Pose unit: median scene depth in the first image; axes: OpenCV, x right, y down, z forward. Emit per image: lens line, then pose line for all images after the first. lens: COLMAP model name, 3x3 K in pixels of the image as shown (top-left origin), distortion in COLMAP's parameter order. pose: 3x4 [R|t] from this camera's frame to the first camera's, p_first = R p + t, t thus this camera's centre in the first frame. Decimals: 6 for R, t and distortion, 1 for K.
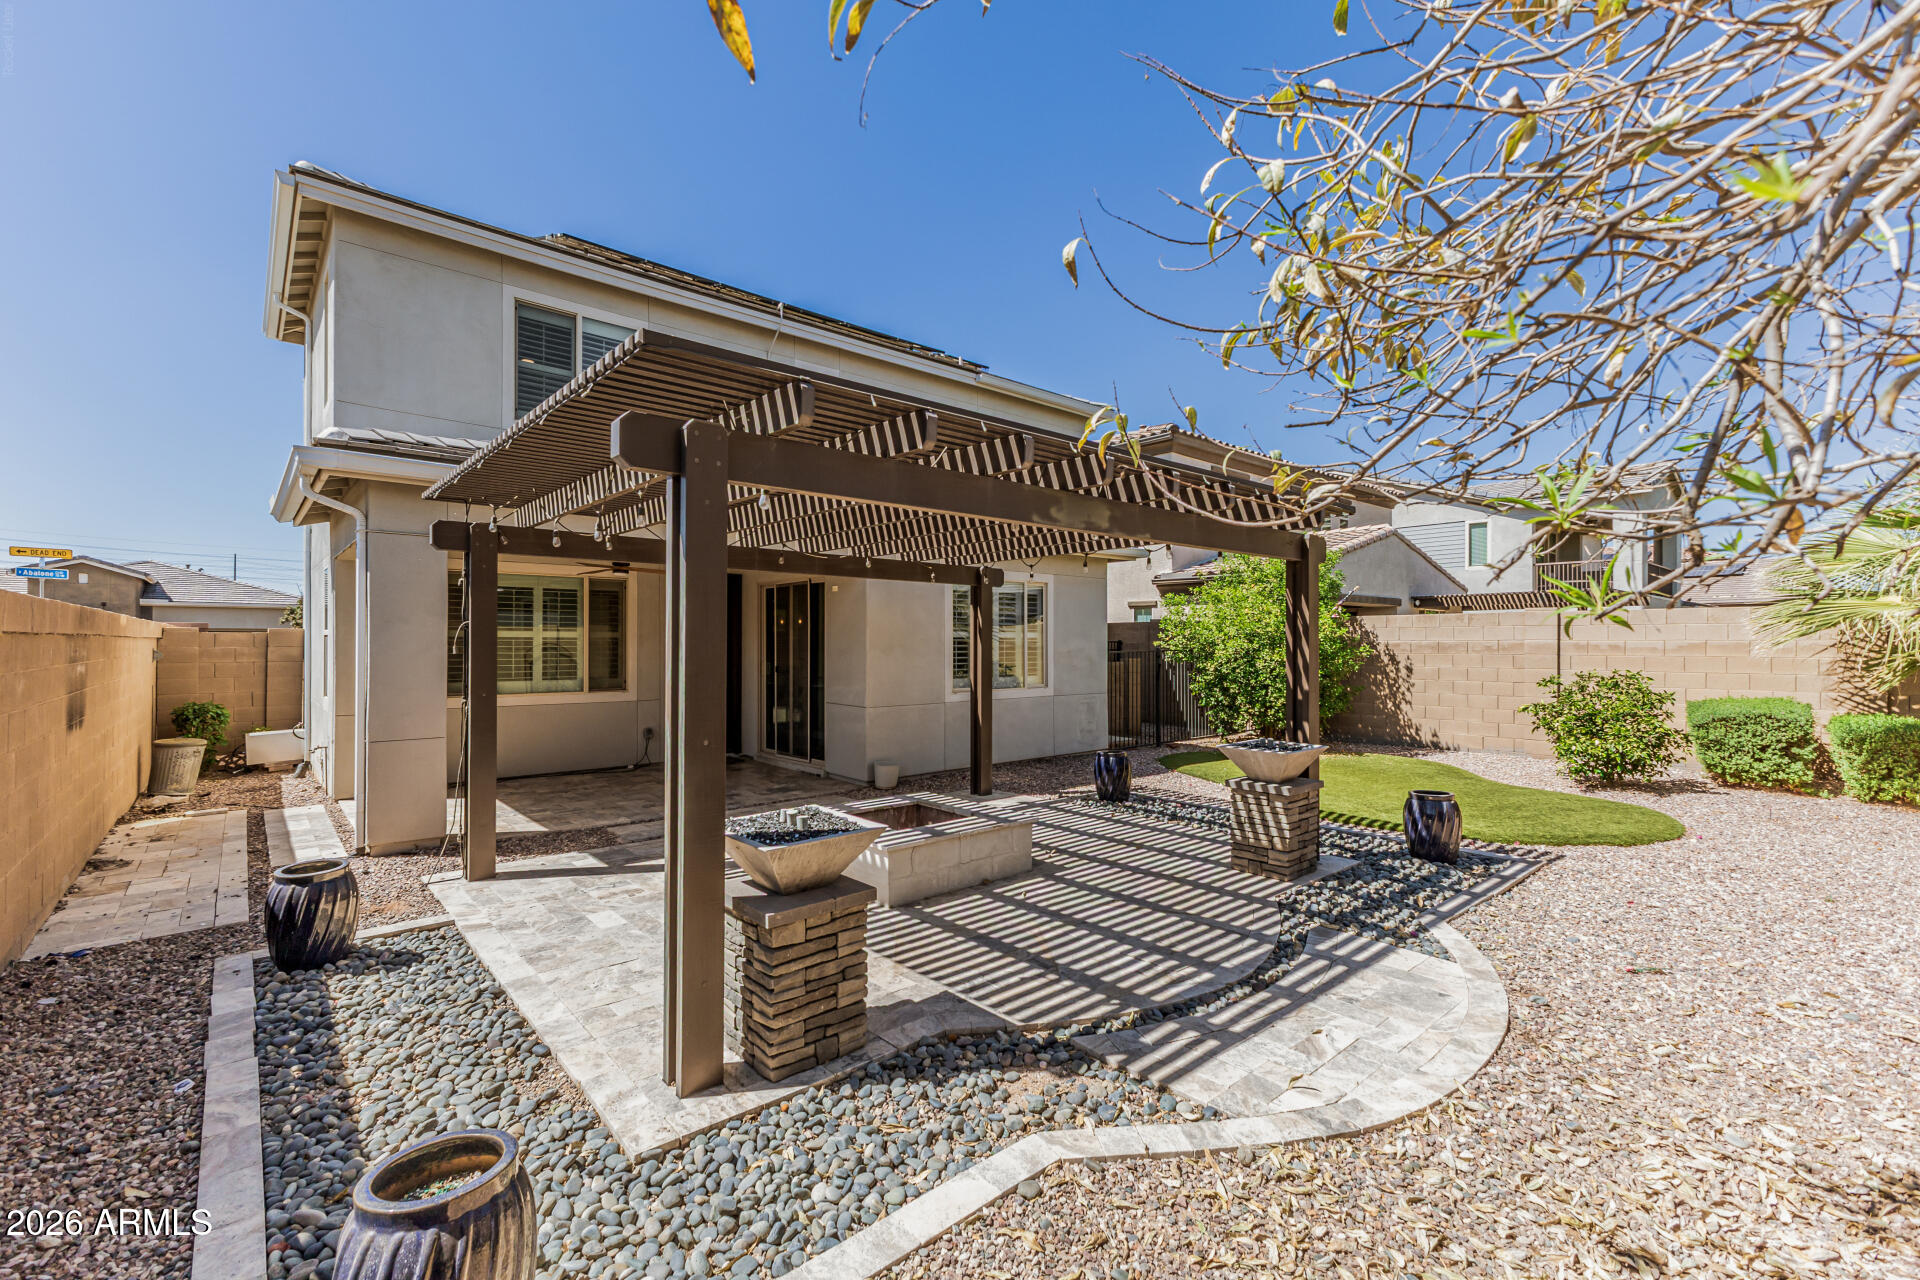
lens RADIAL K [[820.4, 0, 964.0], [0, 820.4, 638.0], [0, 0, 1]] dist [0.021252, -0.010169]
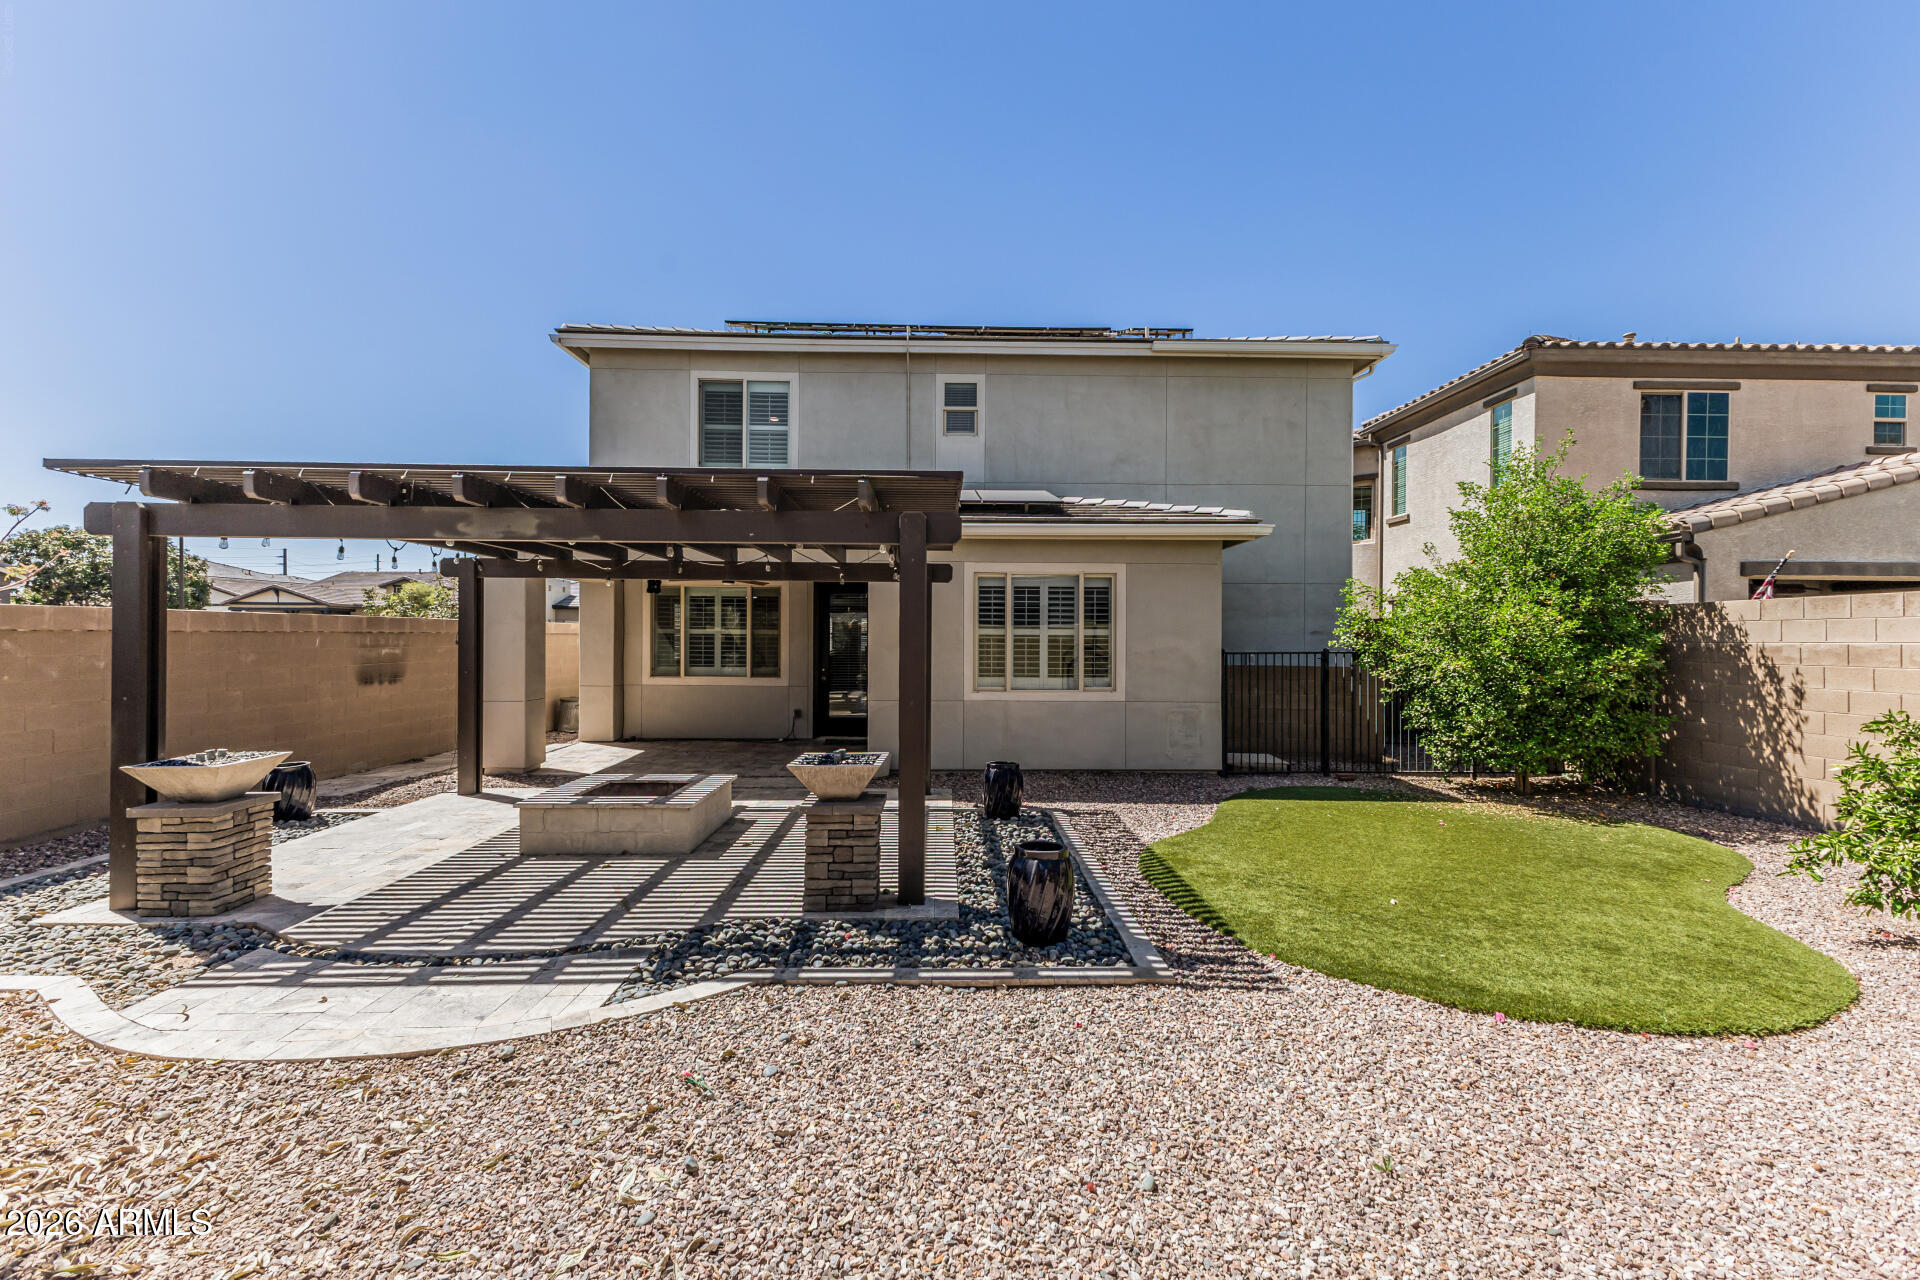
lens RADIAL K [[820.4, 0, 964.0], [0, 820.4, 638.0], [0, 0, 1]] dist [0.021252, -0.010169]
pose [[0.765724, 0.004245, -0.643156, 1.266647], [-0.002502, 0.999990, 0.003622, -0.000099], [0.643165, -0.001164, 0.765727, 0.514056]]
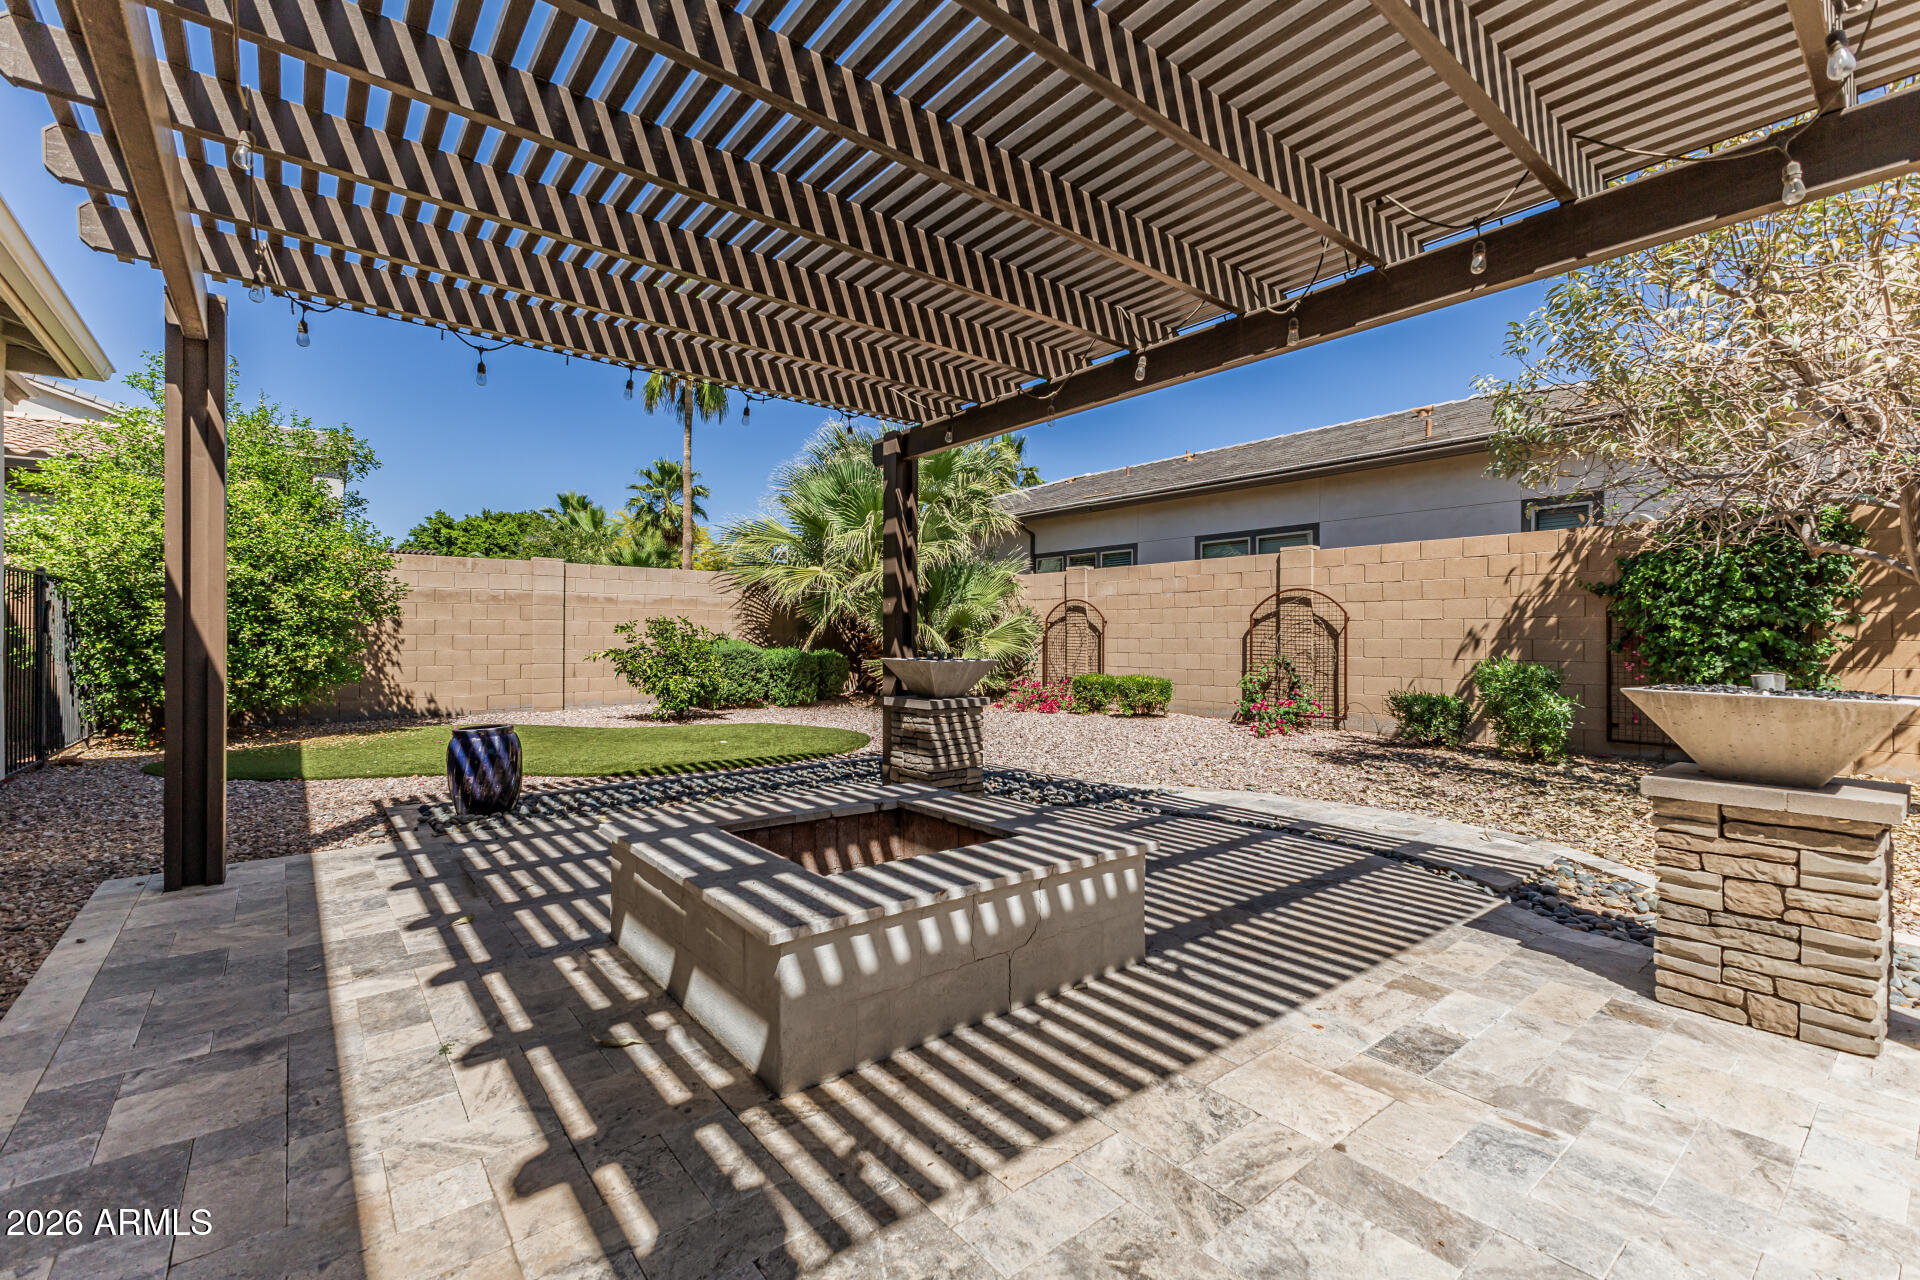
lens RADIAL K [[820.4, 0, 964.0], [0, 820.4, 638.0], [0, 0, 1]] dist [0.021252, -0.010169]
pose [[0.038950, 0.002259, 0.999239, -0.635850], [-0.006843, 0.999975, -0.001994, 0.139184], [-0.999218, -0.006760, 0.038964, 1.151678]]
